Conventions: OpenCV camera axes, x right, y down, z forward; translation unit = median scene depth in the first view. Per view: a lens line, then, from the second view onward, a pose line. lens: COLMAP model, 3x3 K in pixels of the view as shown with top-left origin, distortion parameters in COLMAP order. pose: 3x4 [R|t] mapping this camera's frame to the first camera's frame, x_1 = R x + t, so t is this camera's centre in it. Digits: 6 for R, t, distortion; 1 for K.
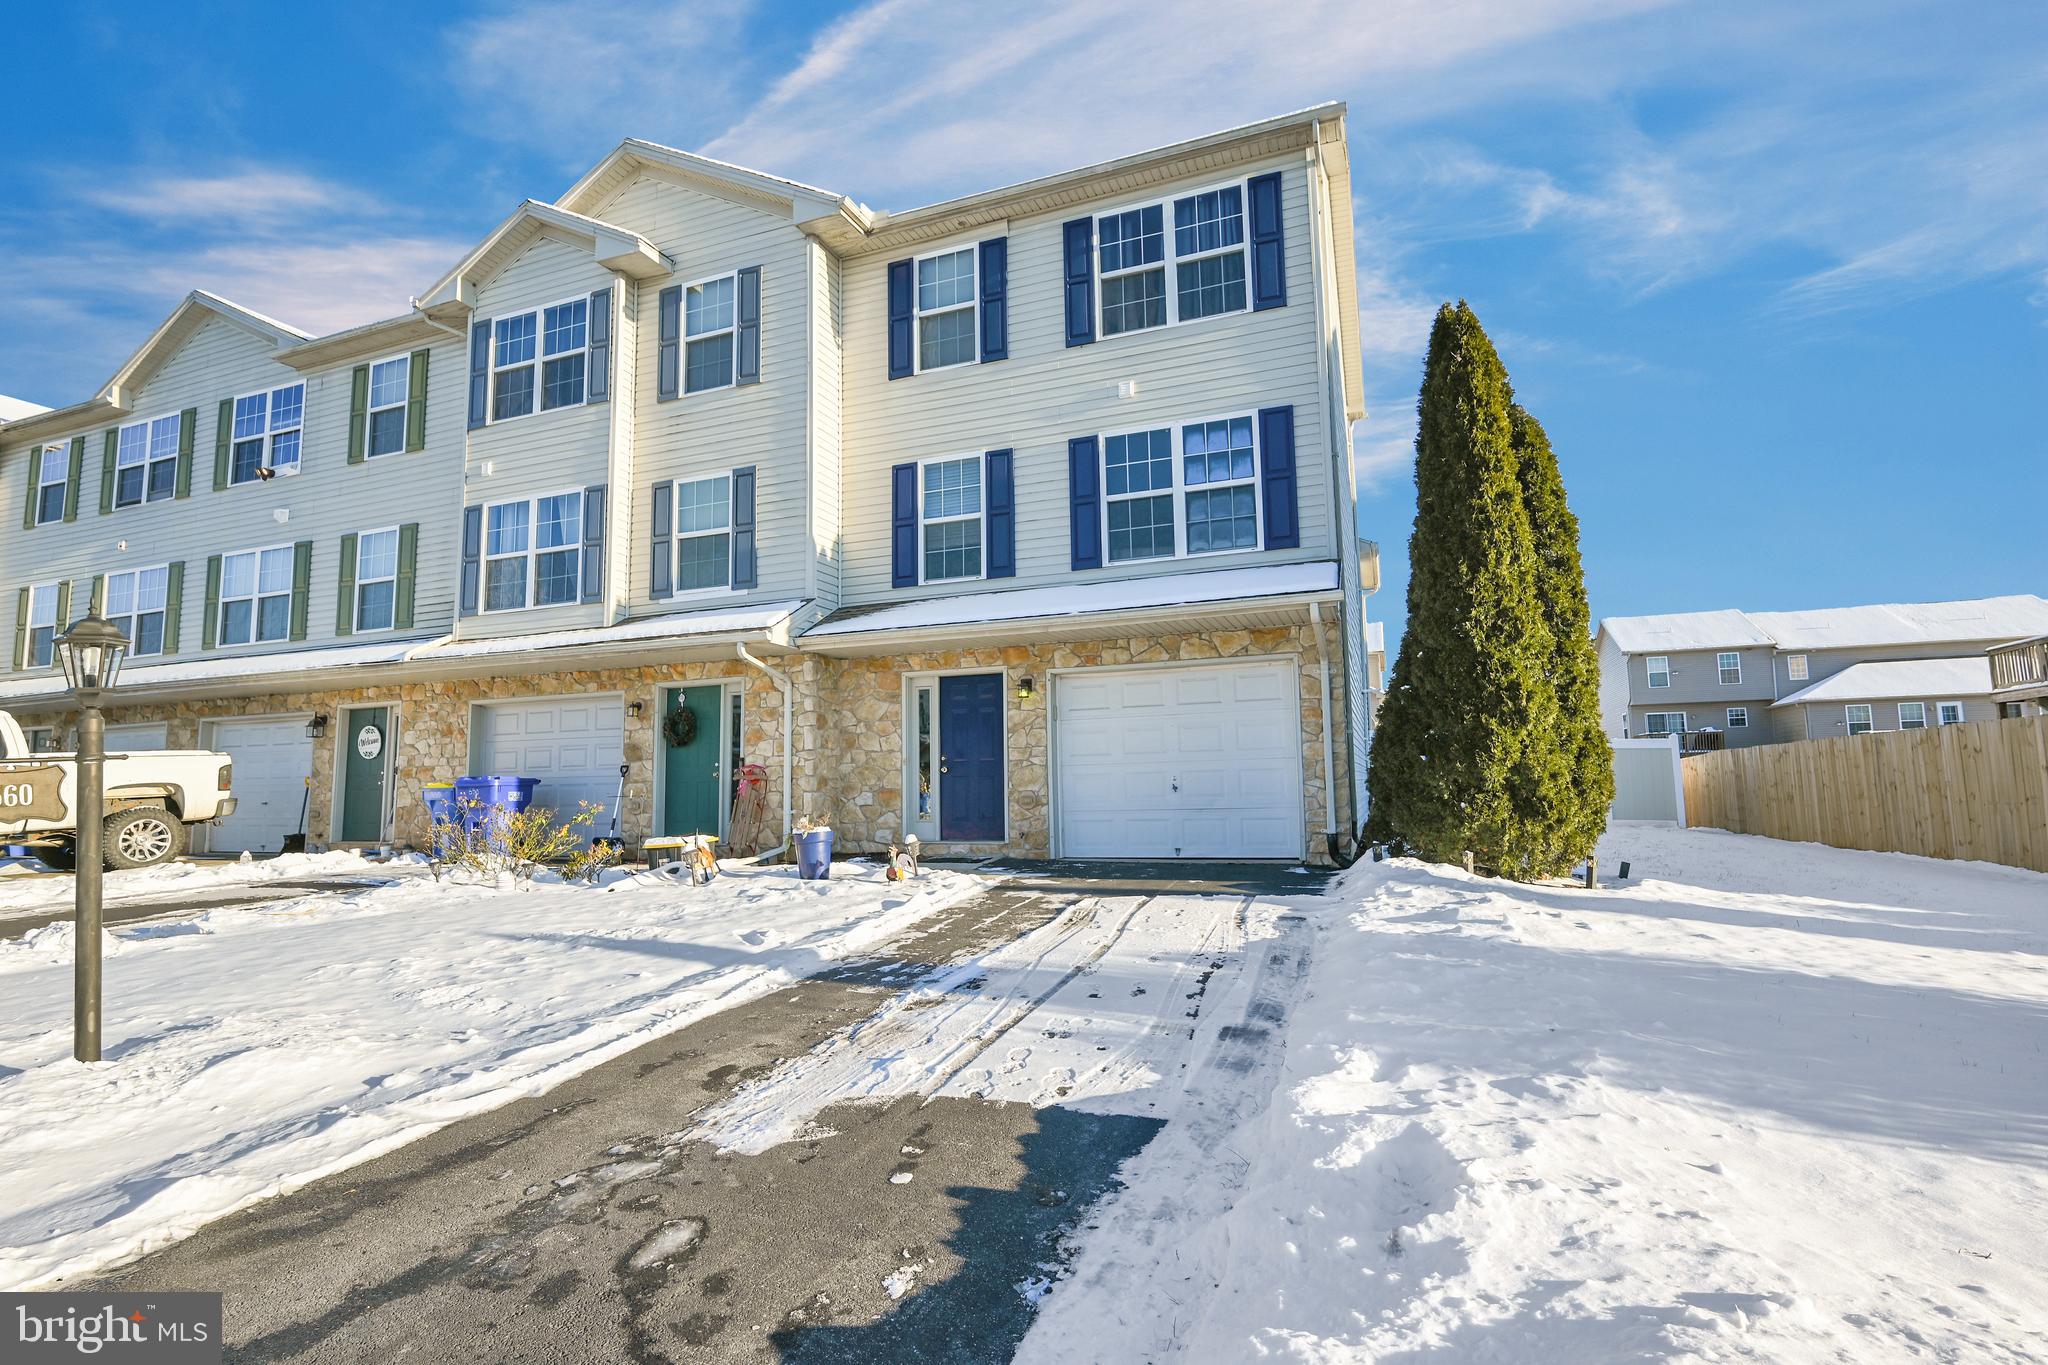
lens RADIAL K [[976.3, 0, 1017.1], [0, 976.3, 691.0], [0, 0, 1]] dist [-0.001554, -0.000842]
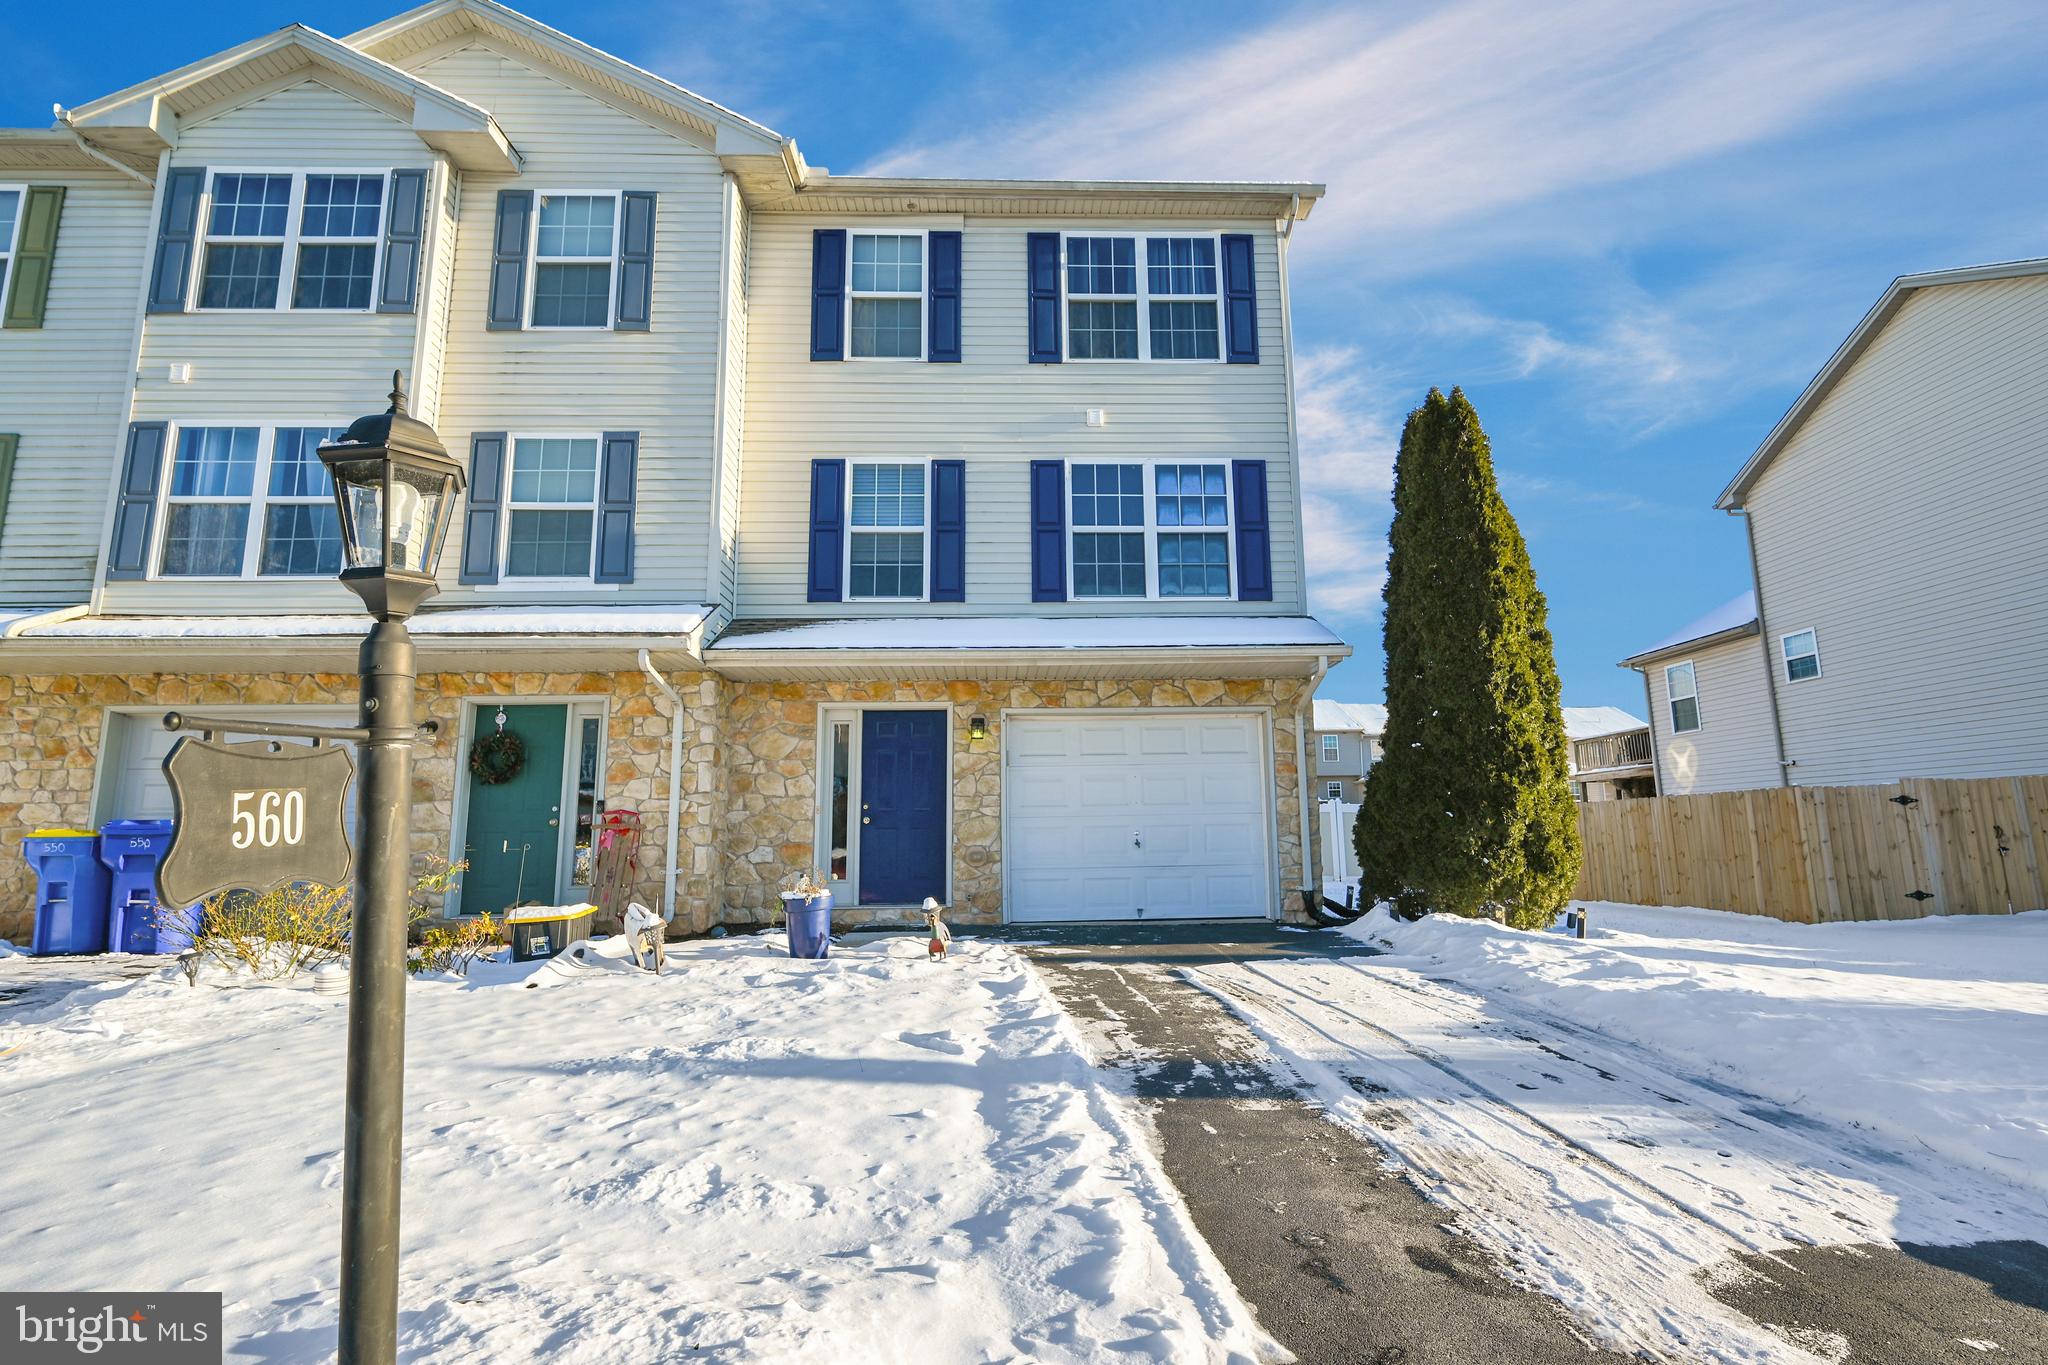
lens RADIAL K [[976.3, 0, 1025.0], [0, 976.3, 686.6], [0, 0, 1]] dist [-0.001554, -0.000842]
pose [[0.918913, 0.069152, 0.388351, -0.291875], [-0.043588, 0.996285, -0.074267, 0.022649], [-0.392044, 0.051318, 0.918514, 0.168410]]
